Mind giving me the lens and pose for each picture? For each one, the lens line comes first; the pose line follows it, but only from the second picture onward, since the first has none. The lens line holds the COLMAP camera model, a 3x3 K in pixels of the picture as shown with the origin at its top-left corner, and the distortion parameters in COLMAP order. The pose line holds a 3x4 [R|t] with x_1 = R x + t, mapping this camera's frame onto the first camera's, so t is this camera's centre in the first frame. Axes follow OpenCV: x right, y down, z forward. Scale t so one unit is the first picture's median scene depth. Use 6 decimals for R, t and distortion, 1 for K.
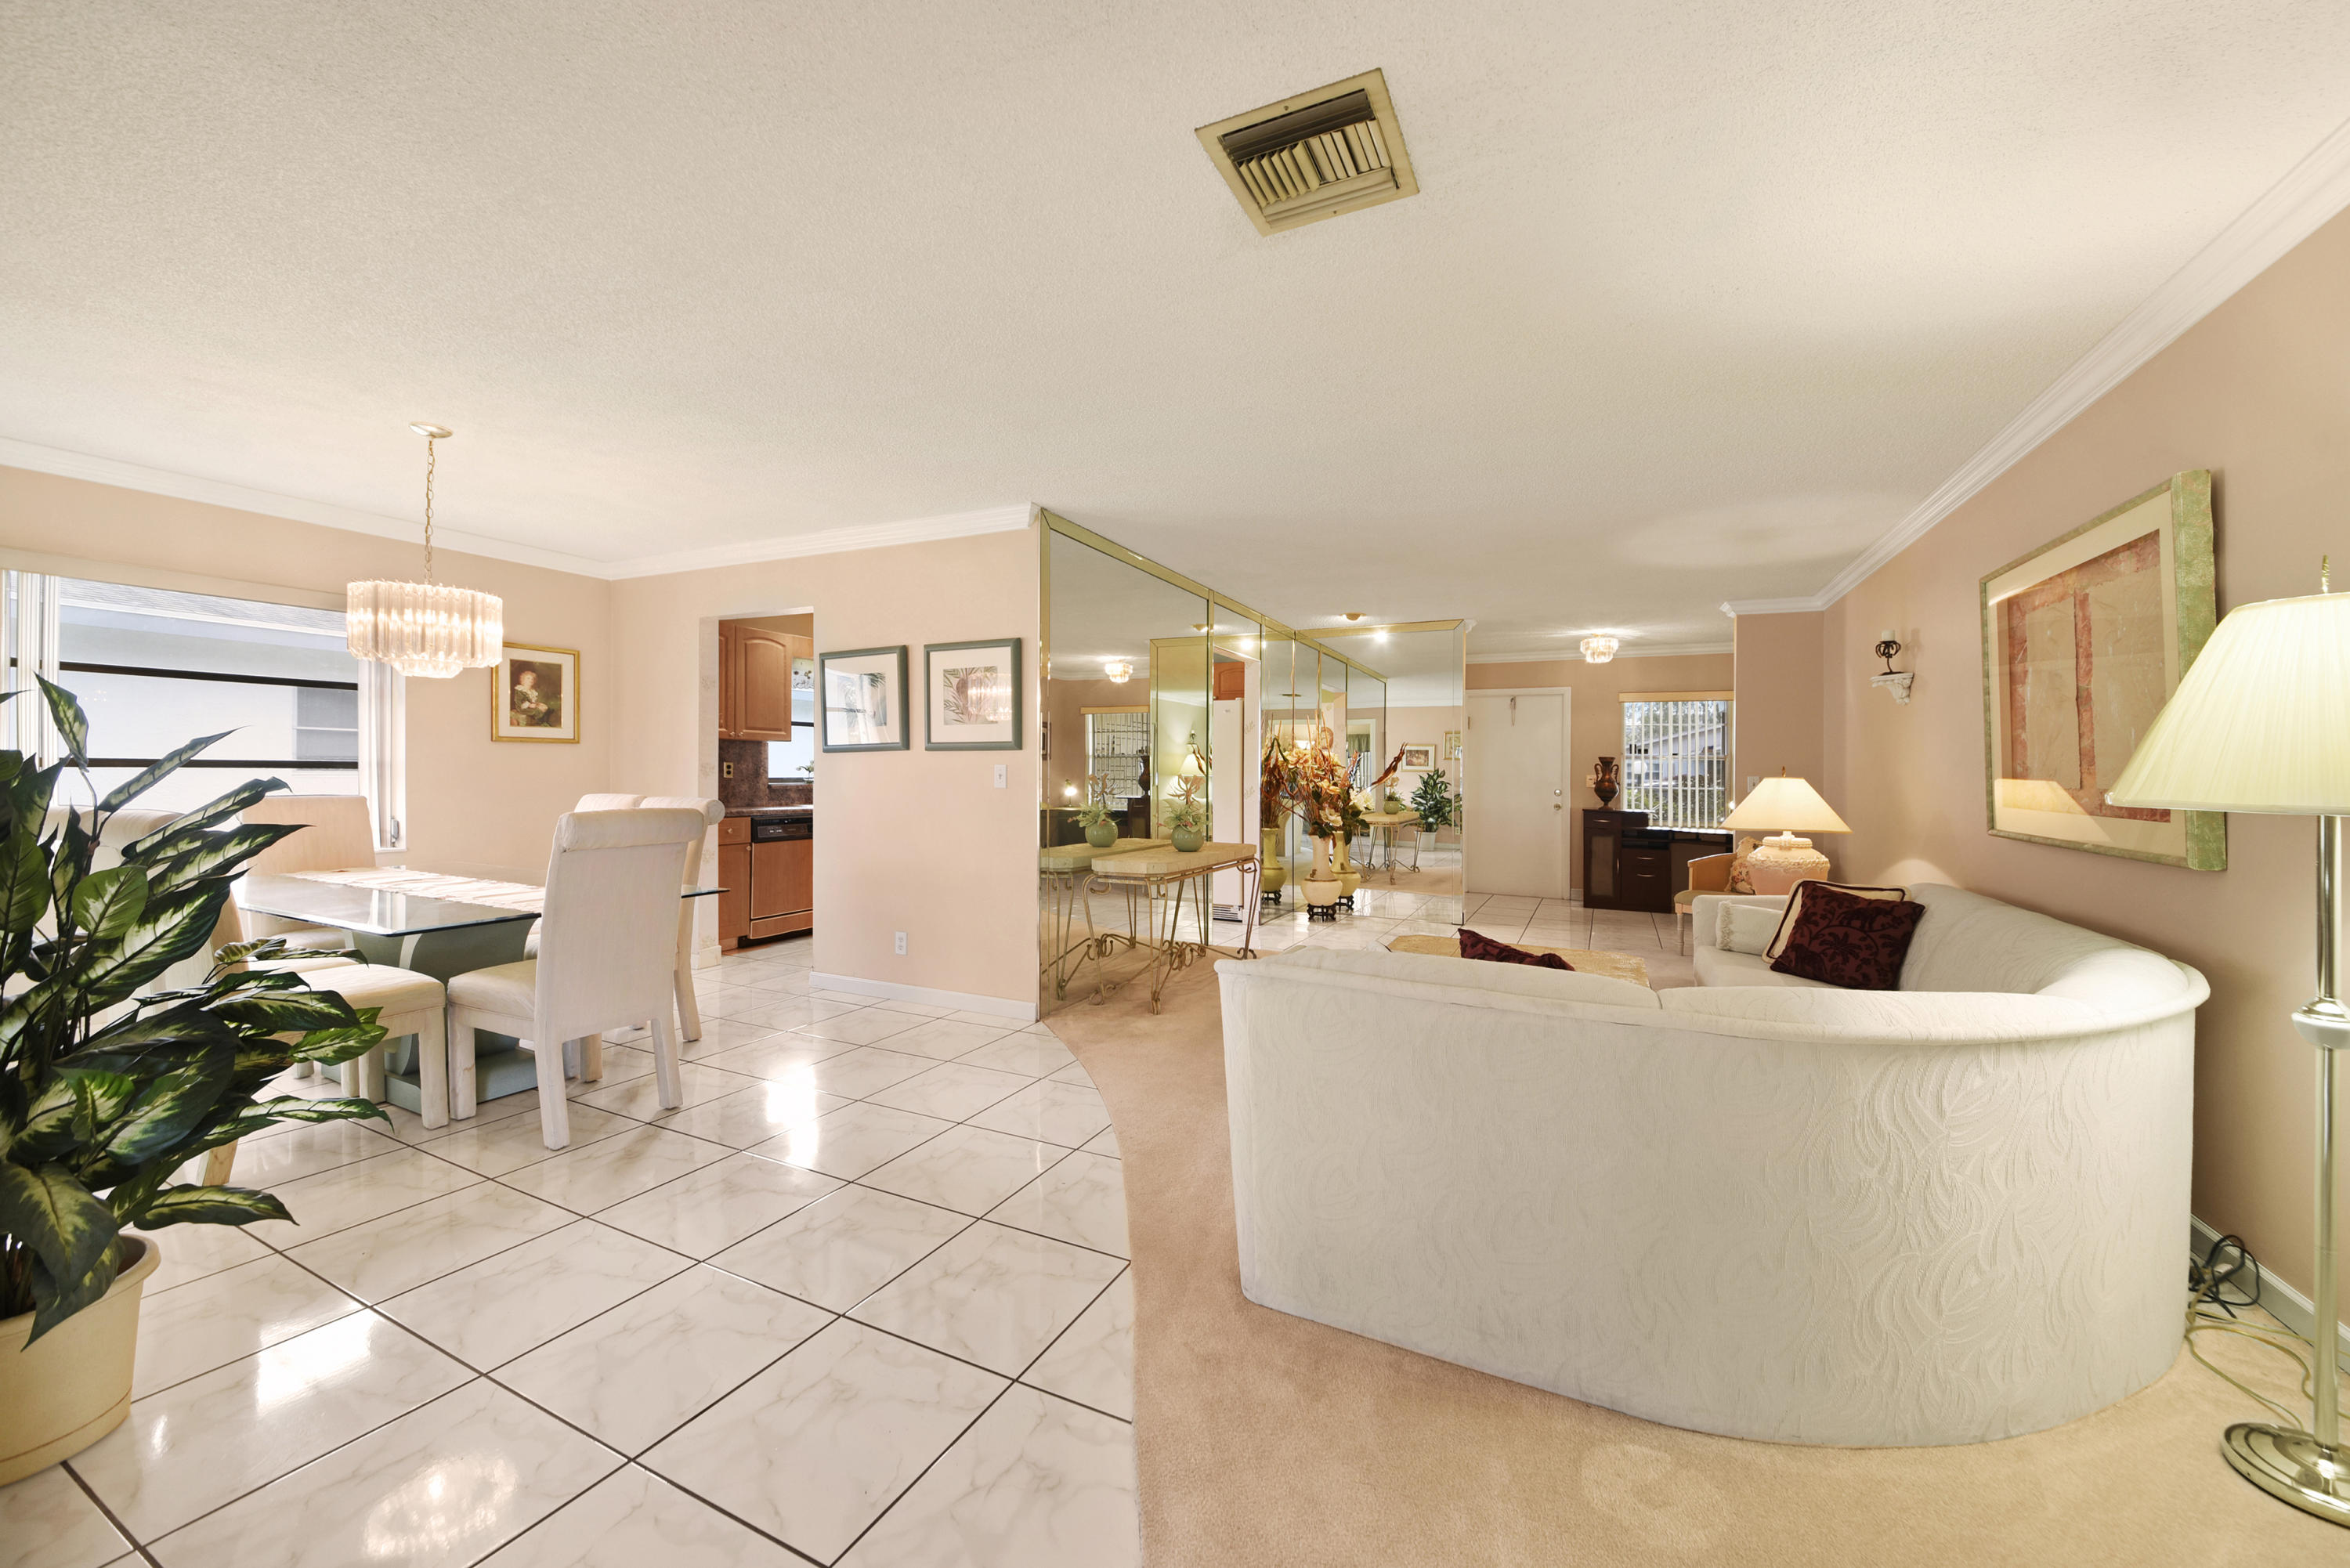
lens RADIAL K [[887.6, 0, 1161.9], [0, 887.6, 776.8], [0, 0, 1]] dist [-0.025444, 0.000076]
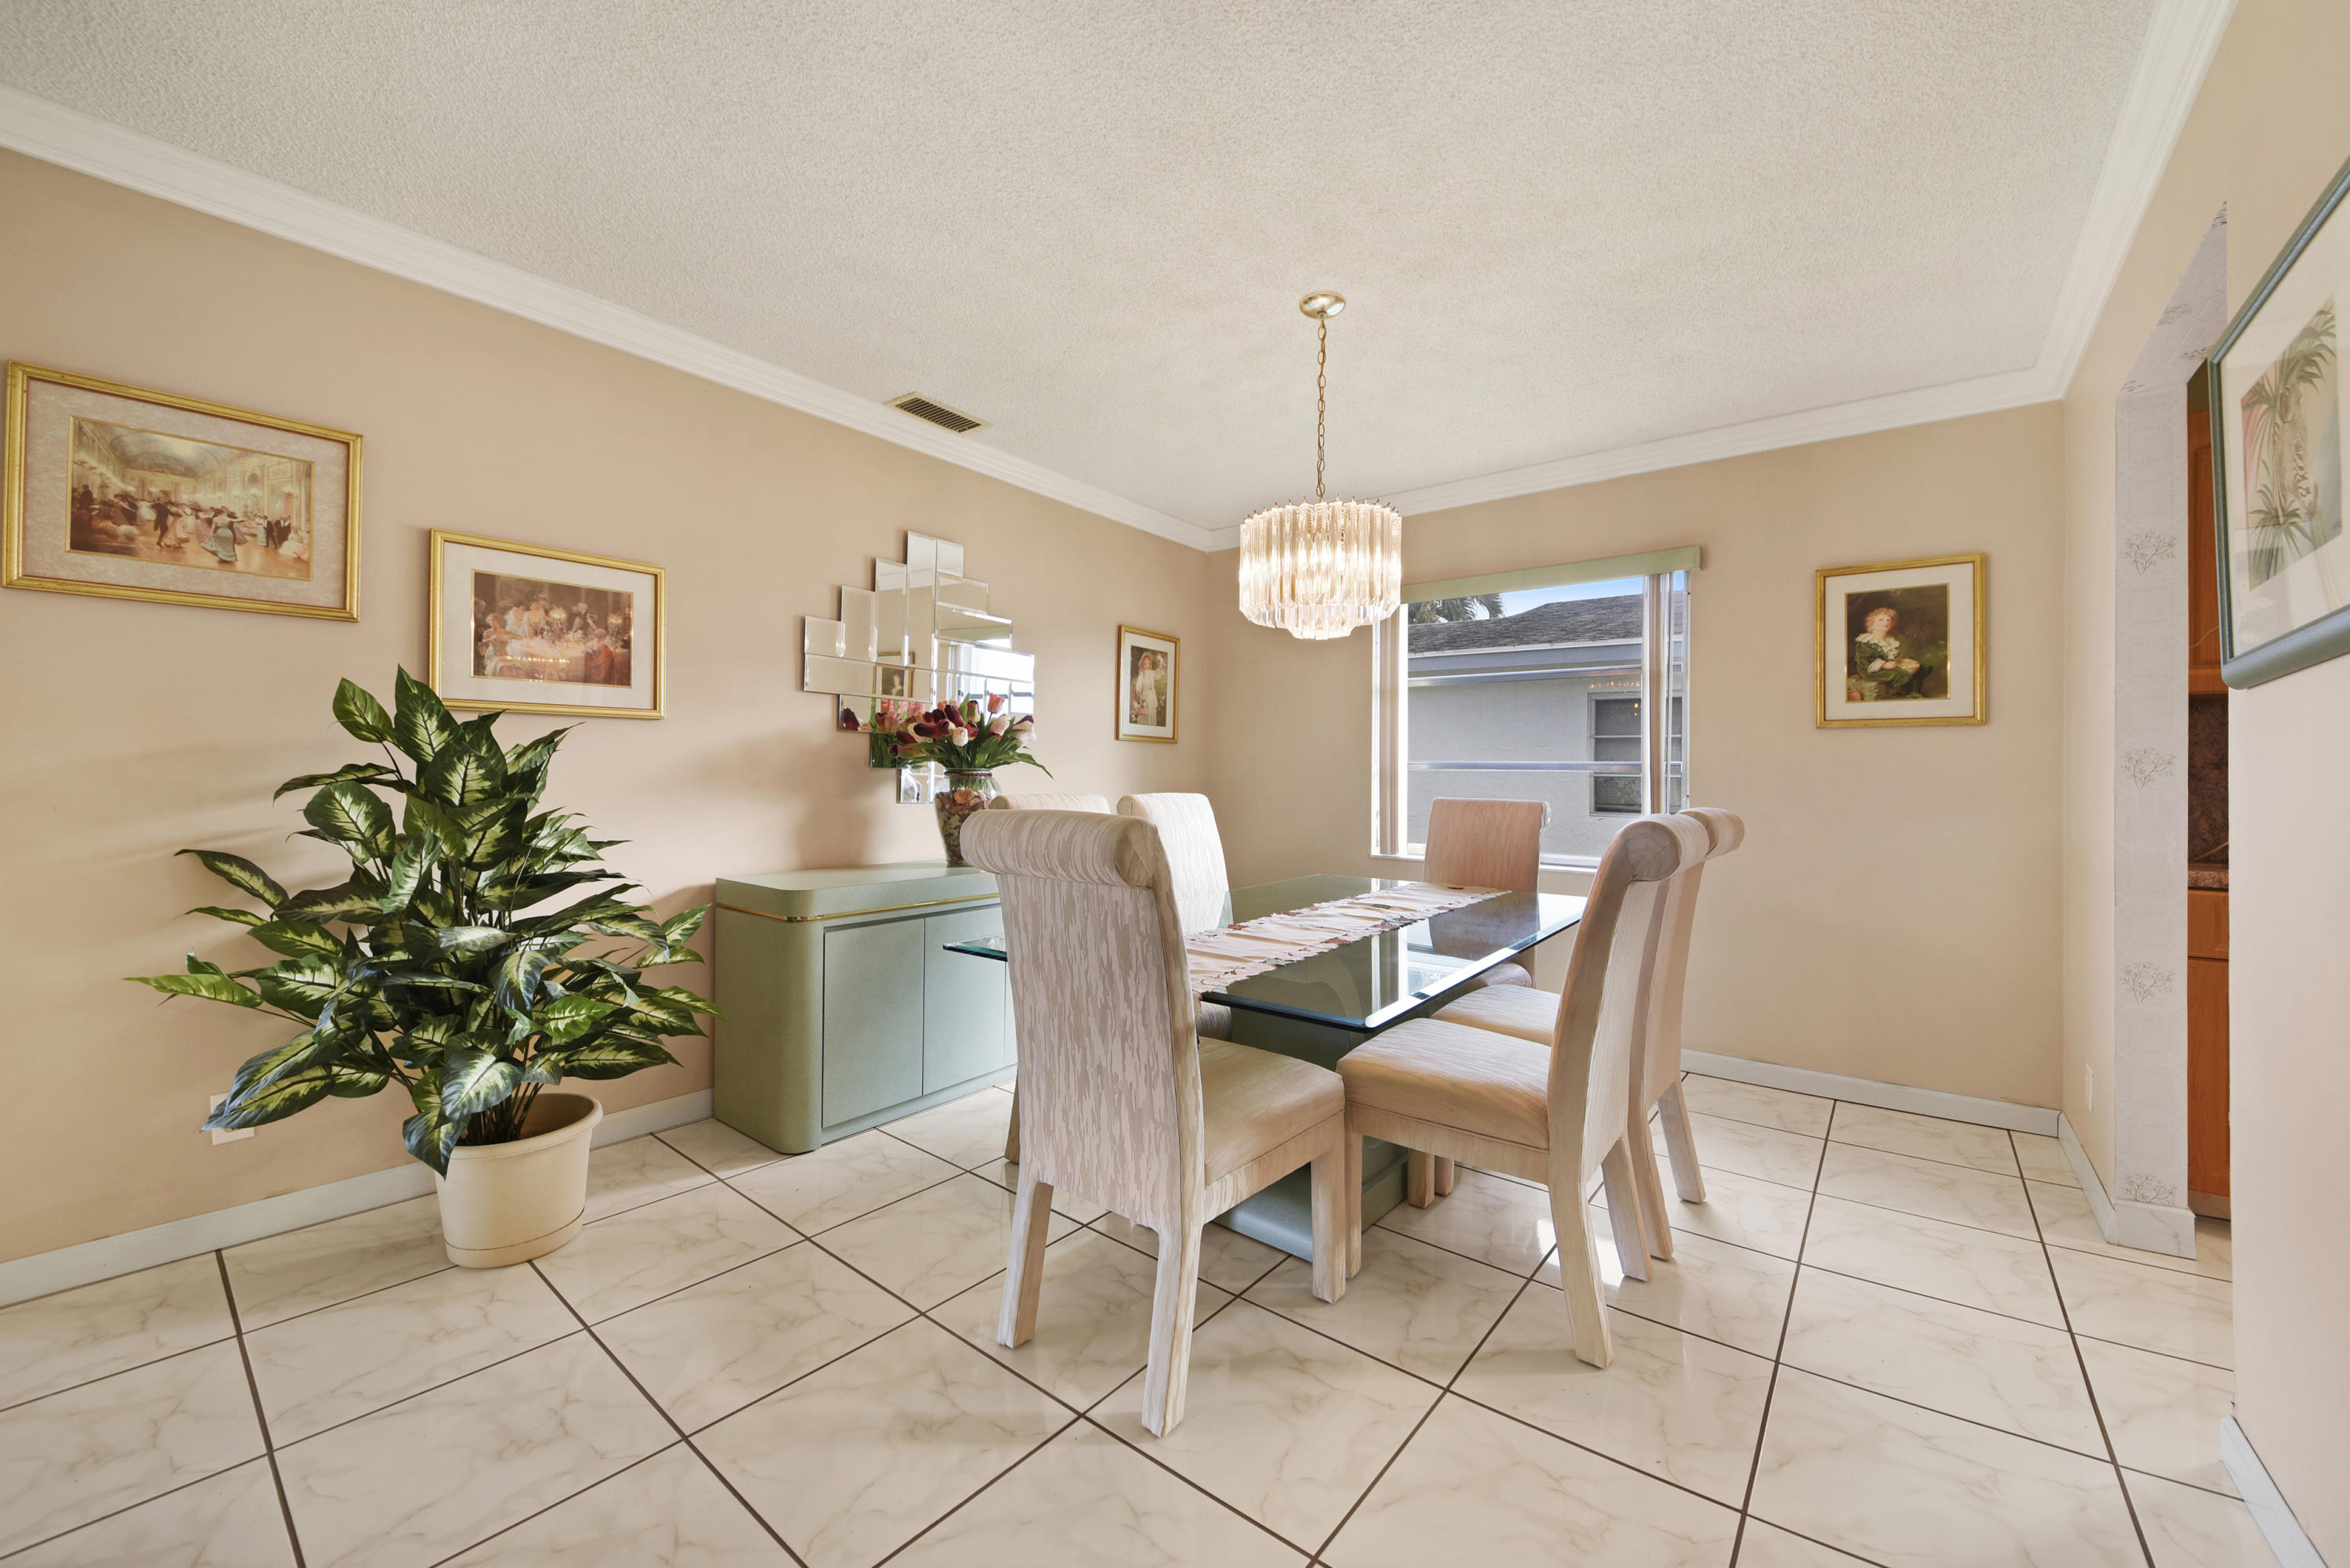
lens RADIAL K [[887.6, 0, 1161.9], [0, 887.6, 776.8], [0, 0, 1]] dist [-0.025444, 0.000076]
pose [[-0.210758, -0.005208, -0.977524, -0.040938], [-0.015495, 0.999878, -0.001987, 0.003051], [0.977415, 0.014728, -0.210813, 0.649339]]
